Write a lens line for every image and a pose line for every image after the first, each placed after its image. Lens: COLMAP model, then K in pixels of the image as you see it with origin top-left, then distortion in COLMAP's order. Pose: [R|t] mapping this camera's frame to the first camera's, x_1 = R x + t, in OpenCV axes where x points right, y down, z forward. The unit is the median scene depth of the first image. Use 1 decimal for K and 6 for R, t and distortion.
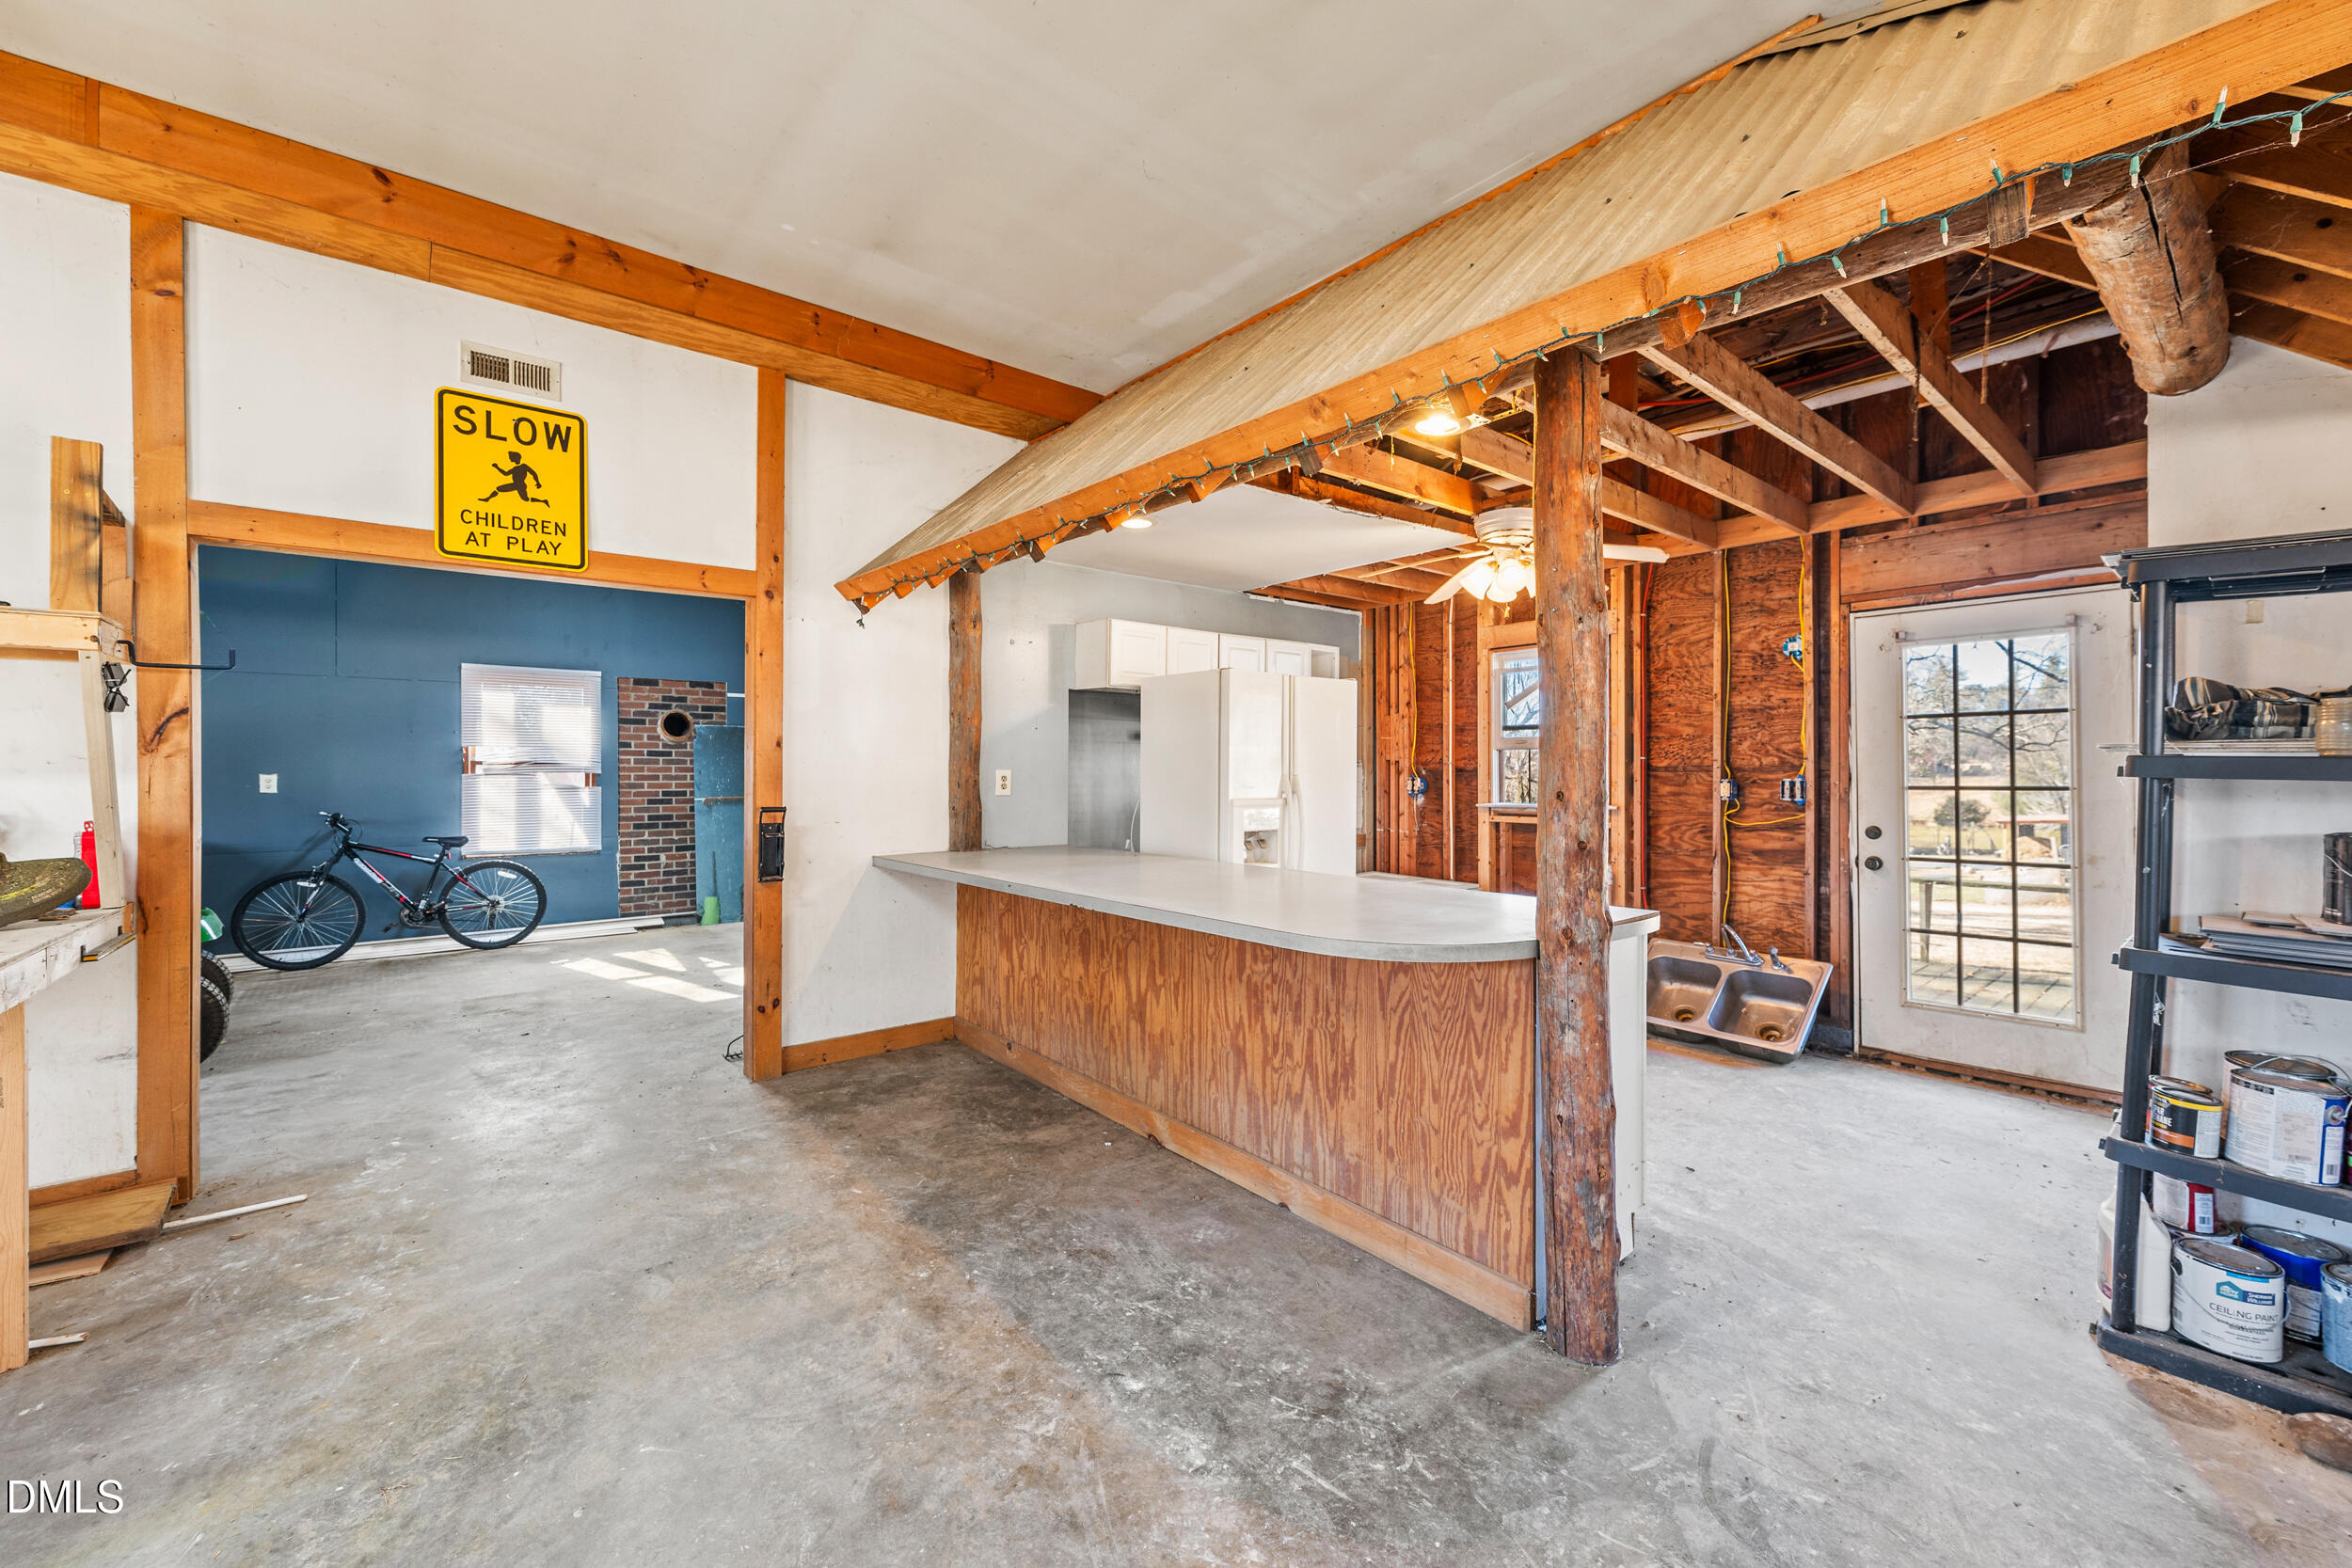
lens RADIAL K [[930.5, 0, 1173.9], [0, 930.5, 774.8], [0, 0, 1]] dist [-0.000981, -0.000028]
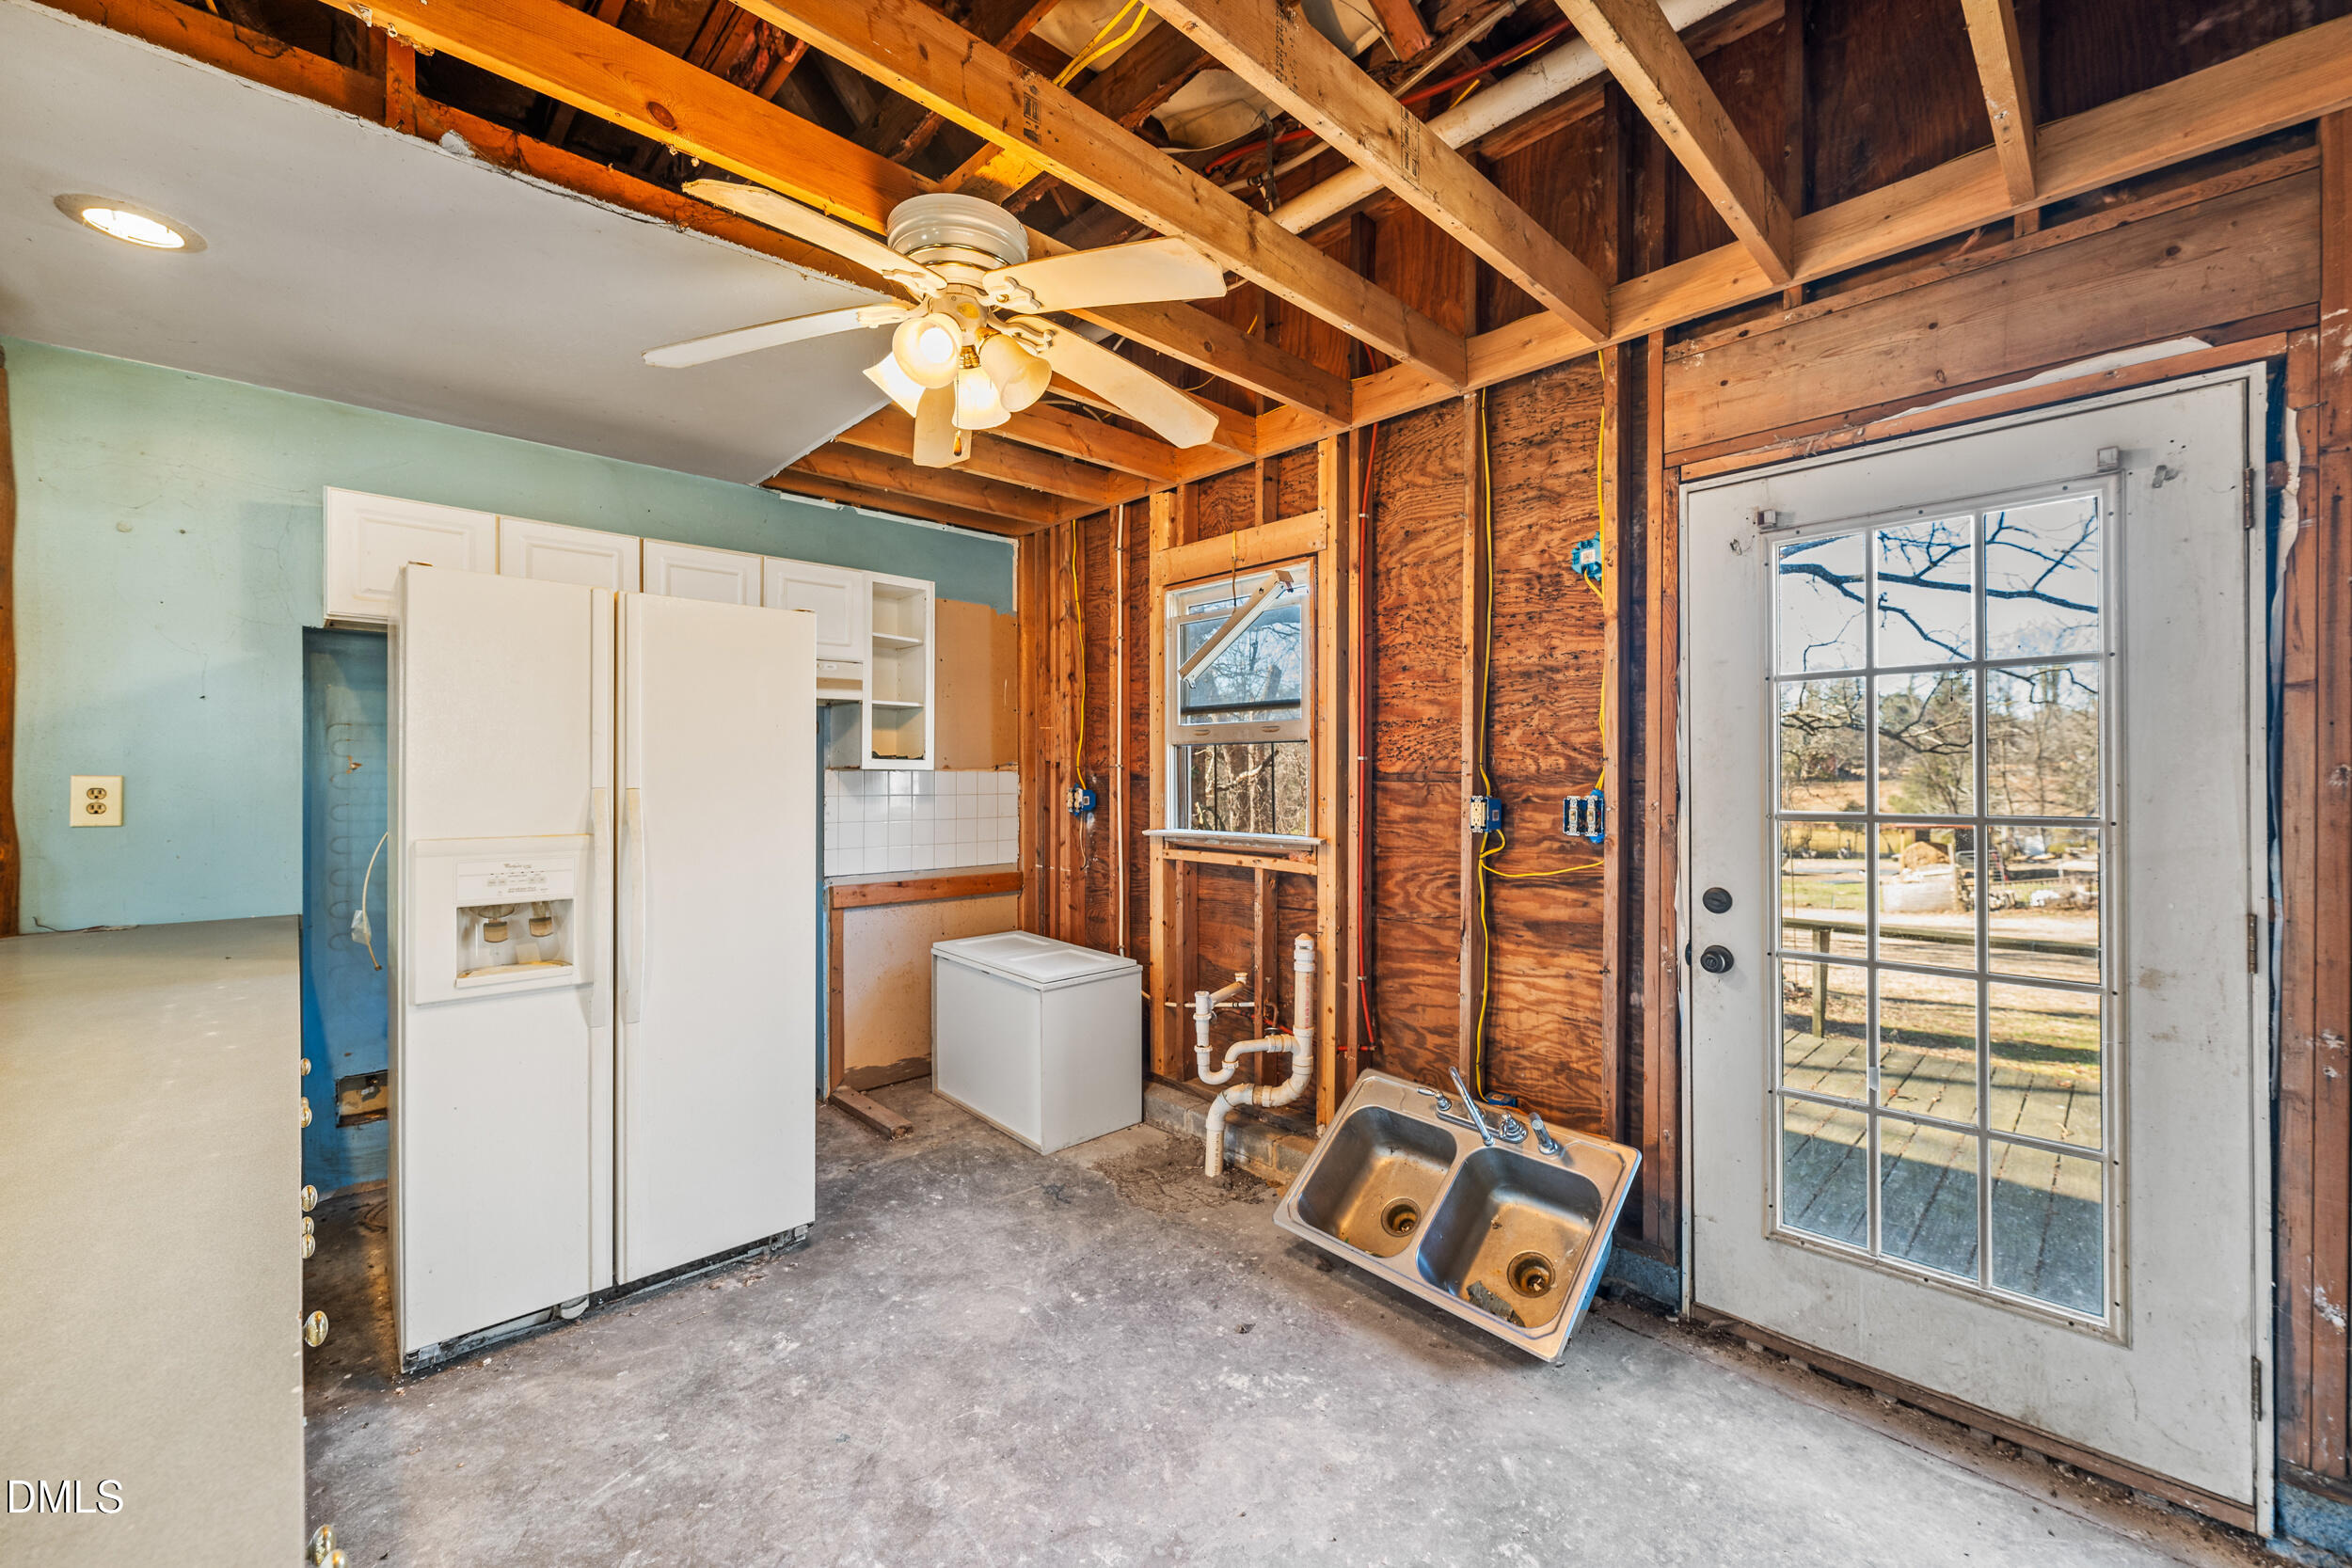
lens RADIAL K [[928.7, 0, 1176.0], [0, 928.7, 784.0], [0, 0, 1]] dist [-0.000212, -0.000080]
pose [[0.997773, 0.001432, 0.066691, 0.374133], [-0.001888, 0.999975, 0.006773, -0.005821], [-0.066680, -0.006884, 0.997751, 0.451952]]
